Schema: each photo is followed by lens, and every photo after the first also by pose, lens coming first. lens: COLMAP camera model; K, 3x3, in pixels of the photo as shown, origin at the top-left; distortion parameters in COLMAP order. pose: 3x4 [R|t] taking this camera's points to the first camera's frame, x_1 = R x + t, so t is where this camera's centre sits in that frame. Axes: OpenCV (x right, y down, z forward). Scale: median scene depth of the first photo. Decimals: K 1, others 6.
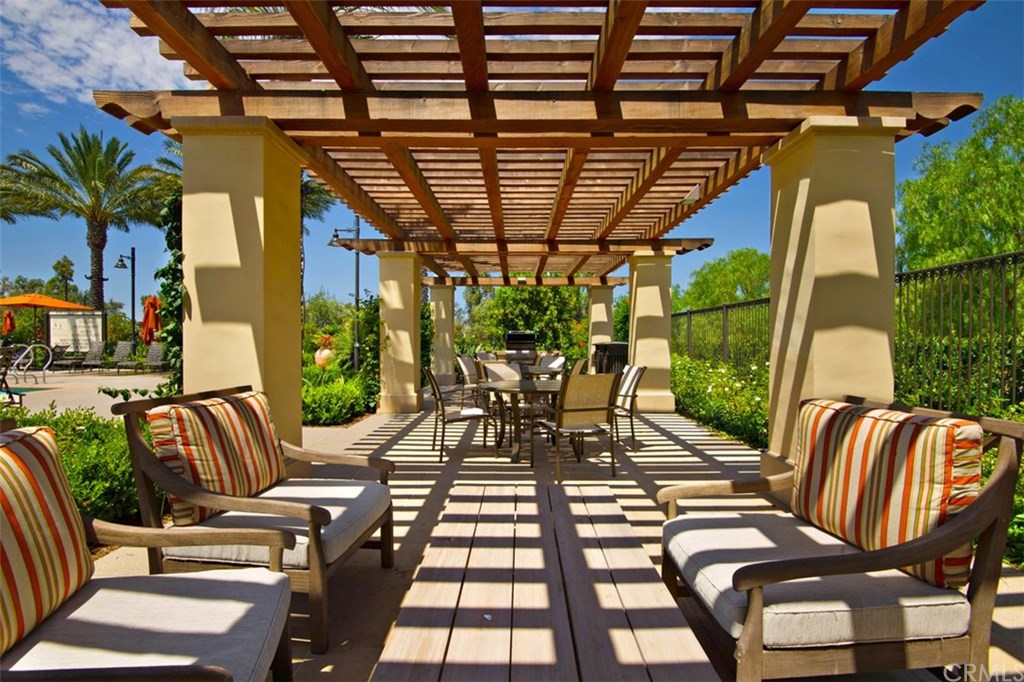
lens RADIAL K [[467.5, 0, 512.0], [0, 467.5, 341.0], [0, 0, 1]] dist [0.000601, 0.000080]
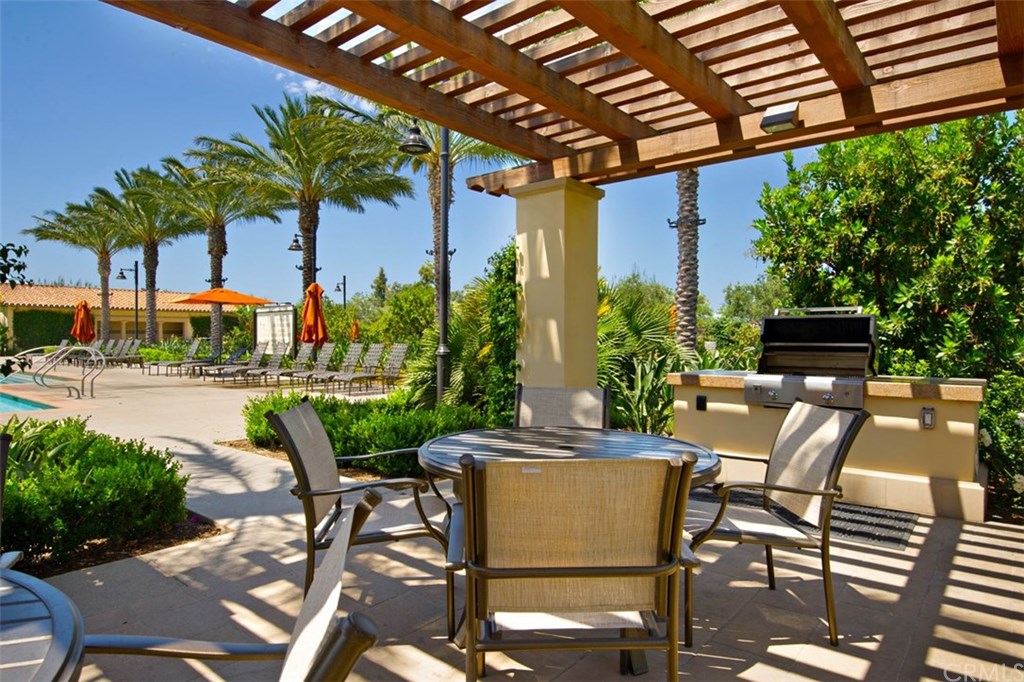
lens RADIAL K [[578.5, 0, 512.0], [0, 578.5, 341.0], [0, 0, 1]] dist [-0.040522, -0.000143]
pose [[0.753201, -0.000861, -0.657790, 0.091192], [-0.000170, 0.999999, -0.001503, -0.000153], [0.657790, 0.001244, 0.753200, 0.504986]]
